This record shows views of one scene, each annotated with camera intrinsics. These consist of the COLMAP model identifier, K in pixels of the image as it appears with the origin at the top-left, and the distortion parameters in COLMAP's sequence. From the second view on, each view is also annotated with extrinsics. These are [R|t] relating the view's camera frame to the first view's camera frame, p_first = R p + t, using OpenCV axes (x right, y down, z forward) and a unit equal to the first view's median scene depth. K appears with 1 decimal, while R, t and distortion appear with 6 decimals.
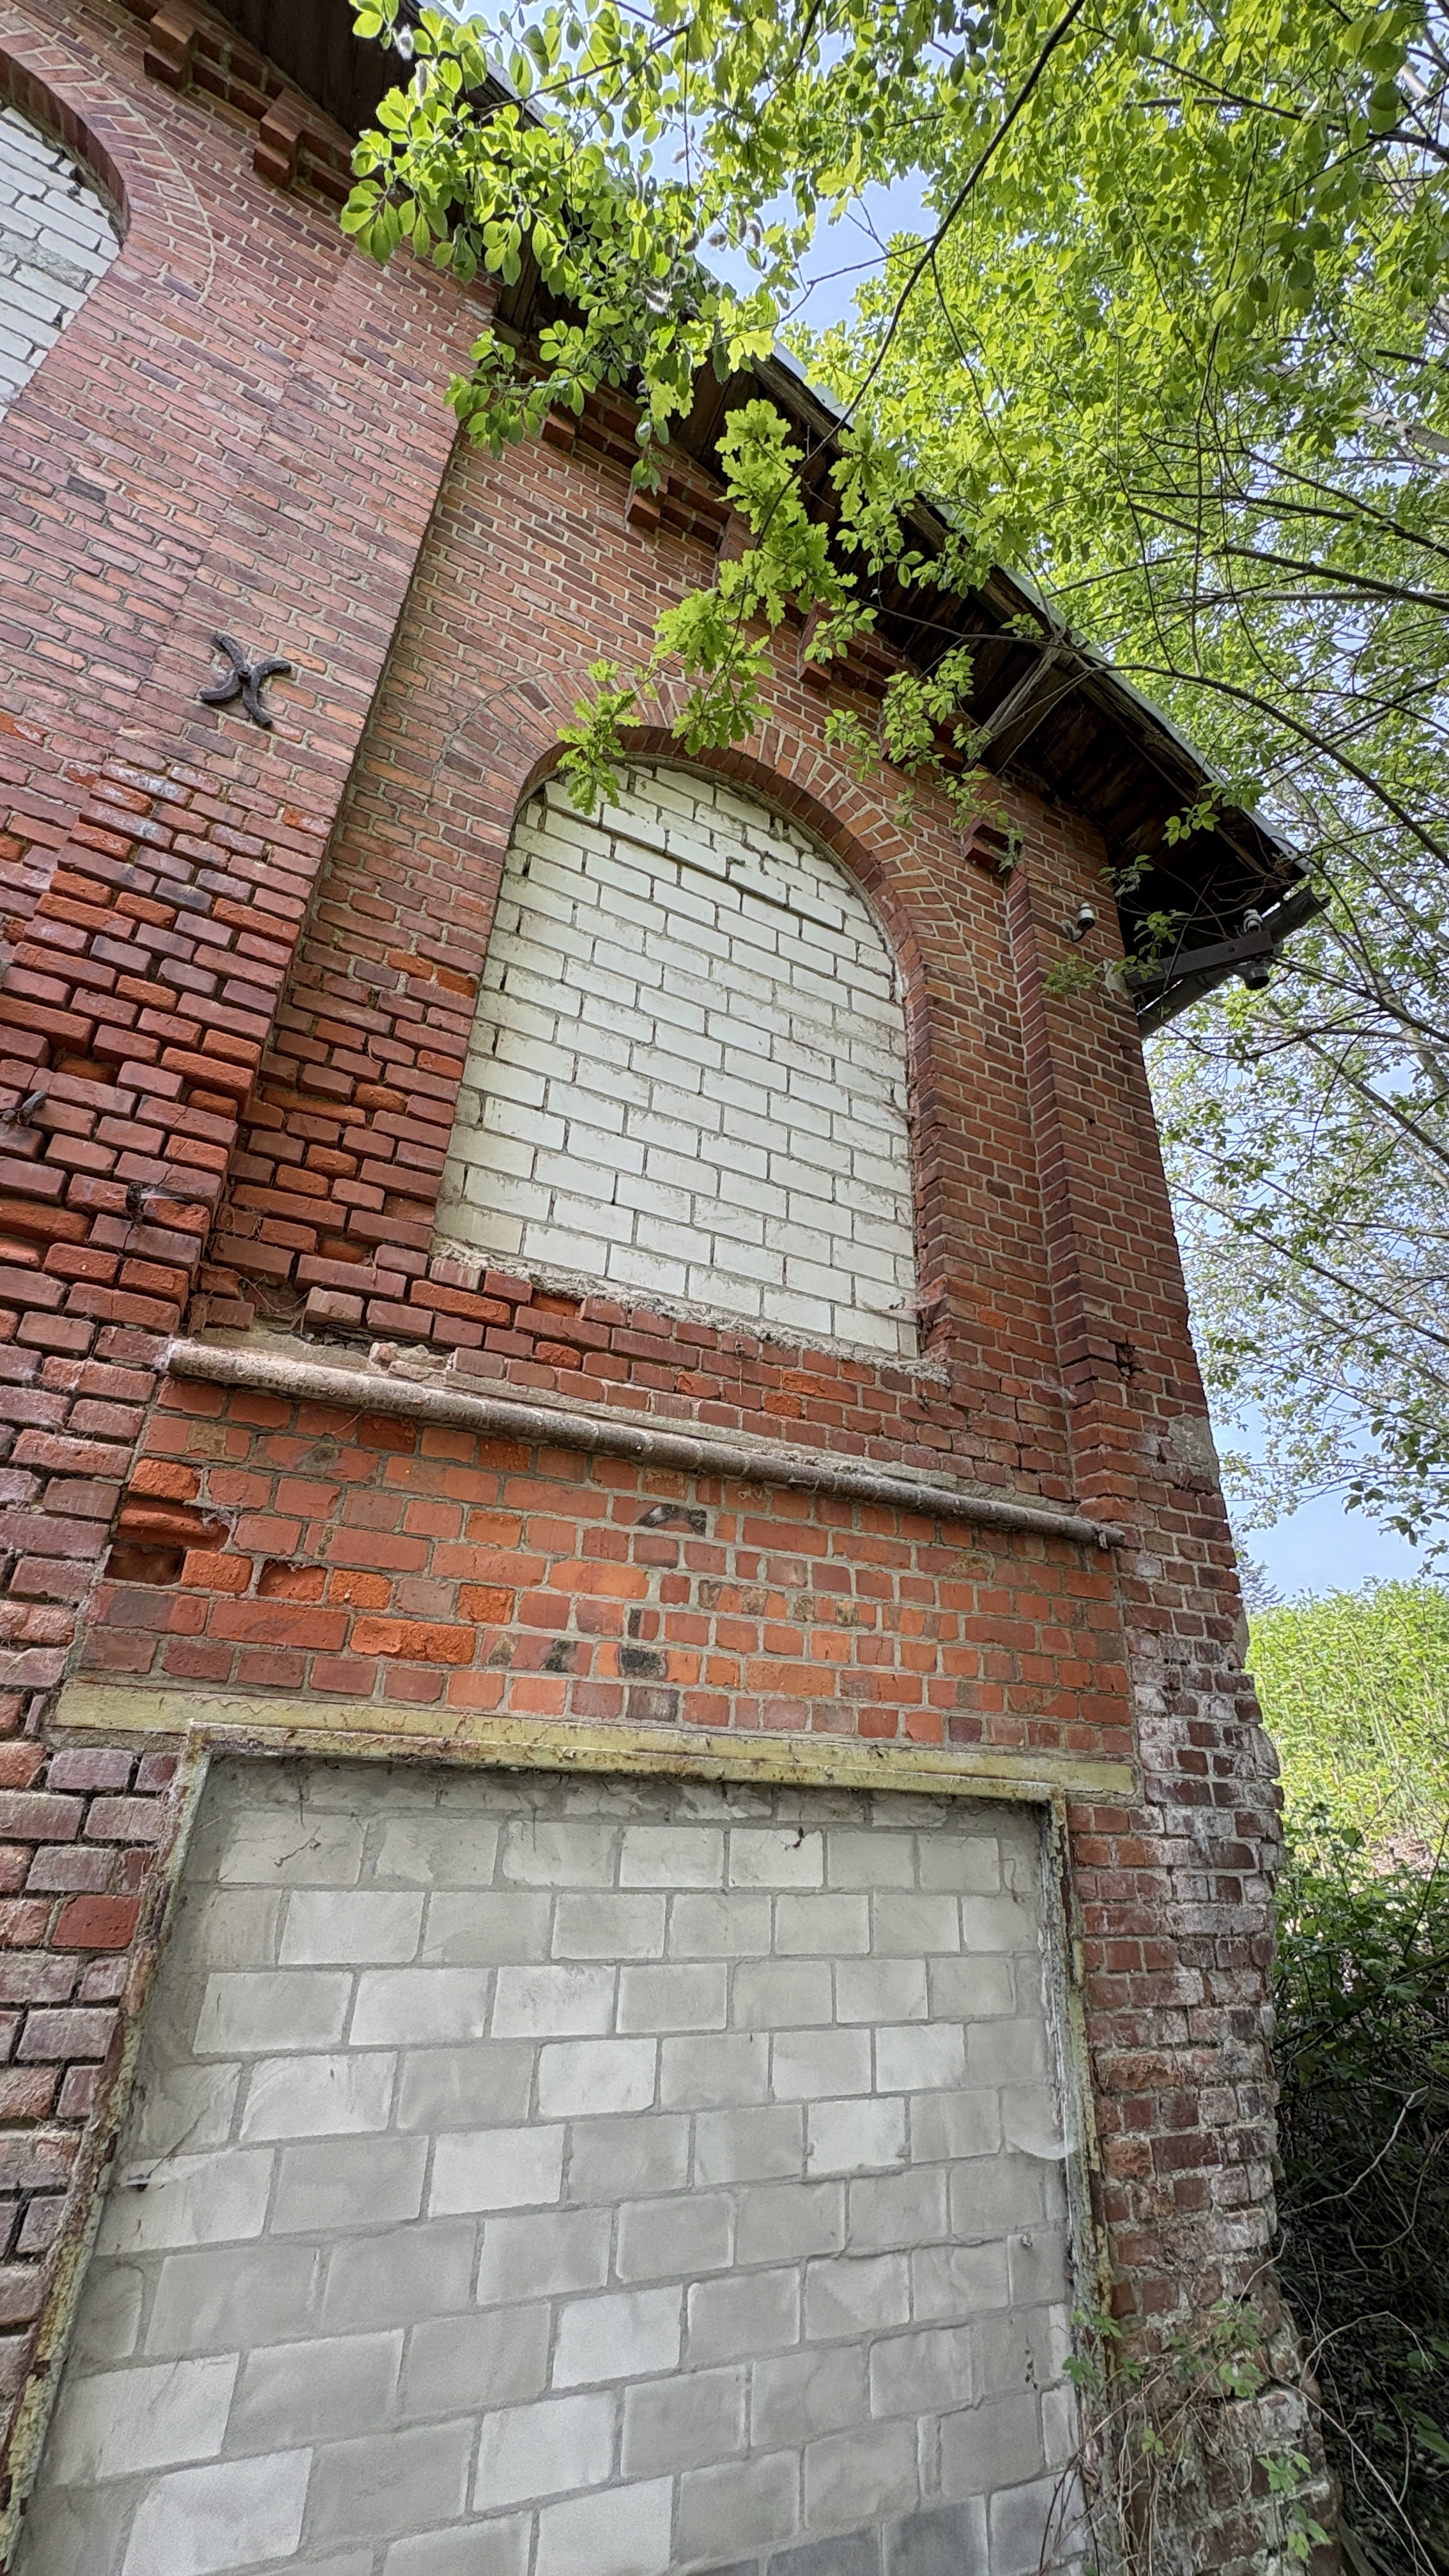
lens RADIAL K [[1025.5, 0, 726.1], [0, 1025.5, 1285.8], [0, 0, 1]] dist [0.000462, 0.000108]
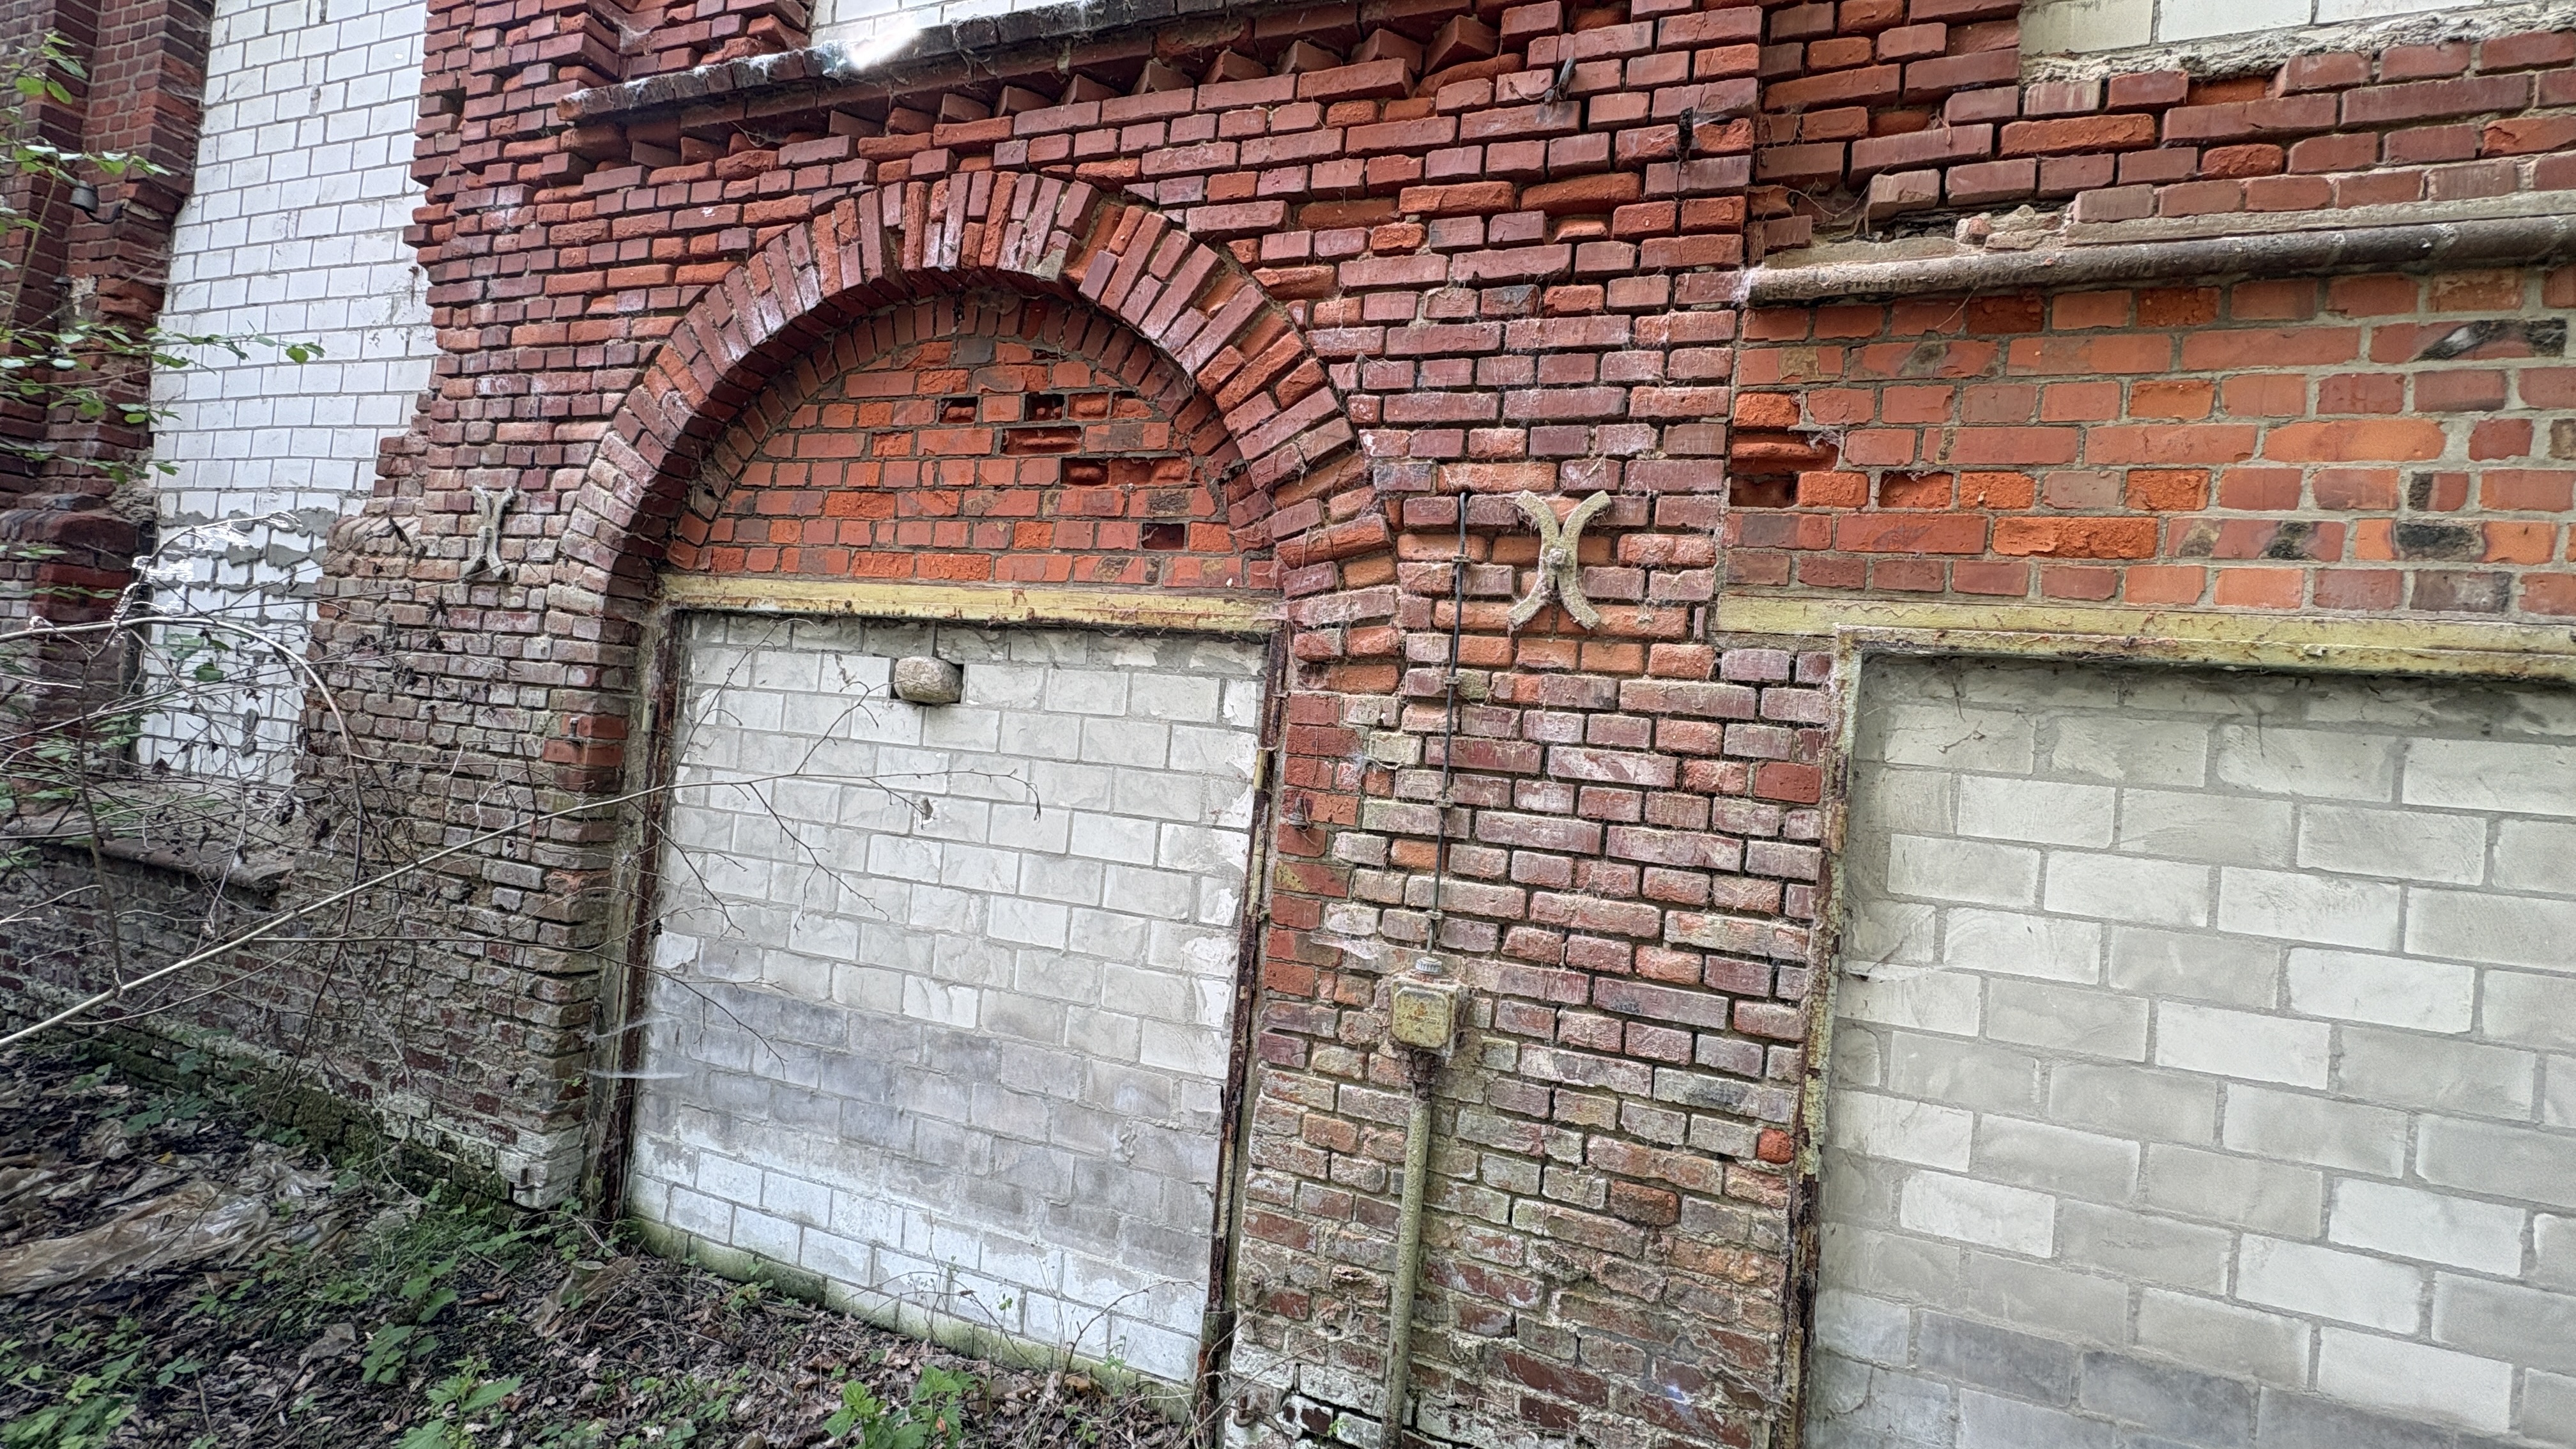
lens RADIAL K [[1025.5, 0, 1281.9], [0, 1025.5, 722.6], [0, 0, 1]] dist [0.000462, 0.000108]
pose [[0.689267, 0.008644, -0.724456, -0.113654], [0.276542, 0.921083, 0.274099, 0.051974], [0.669654, -0.389270, 0.632482, -0.075067]]
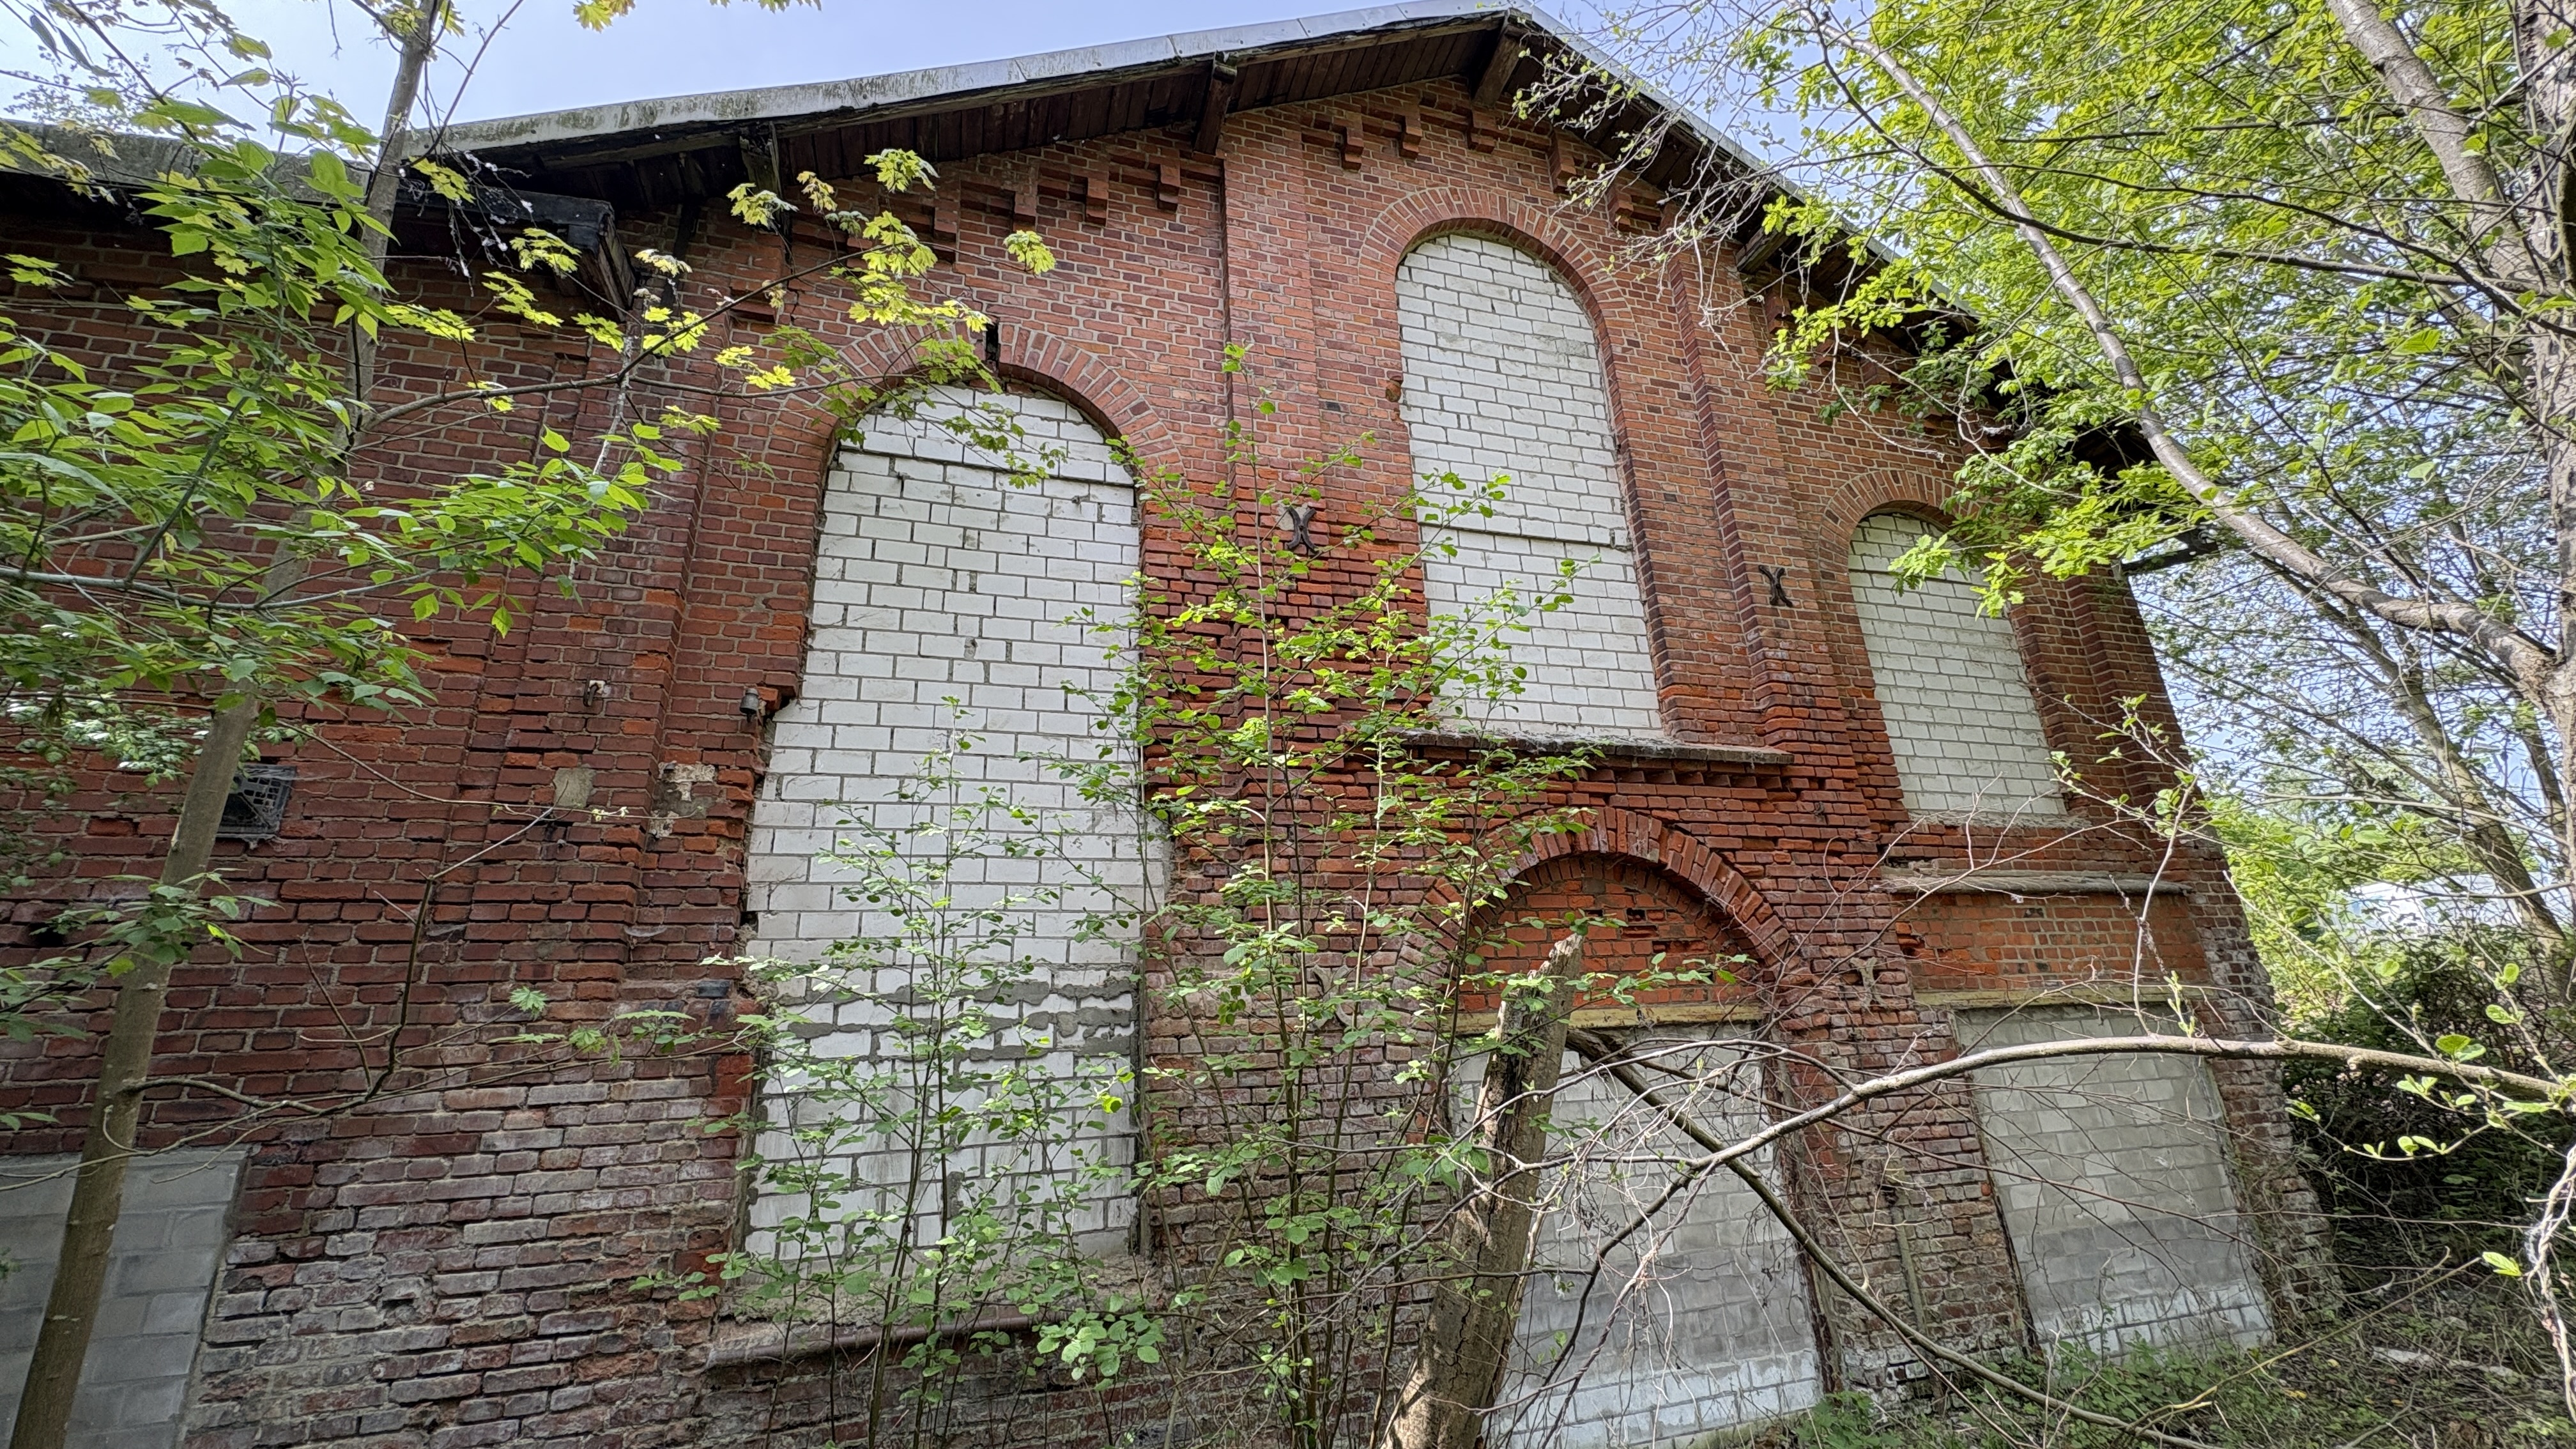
lens RADIAL K [[1025.5, 0, 1293.5], [0, 1025.5, 734.7], [0, 0, 1]] dist [0.000462, 0.000108]
pose [[0.982543, -0.138396, -0.124322, -1.553748], [0.154942, 0.978641, 0.135110, -0.884162], [0.102968, -0.152014, 0.983000, -1.736532]]
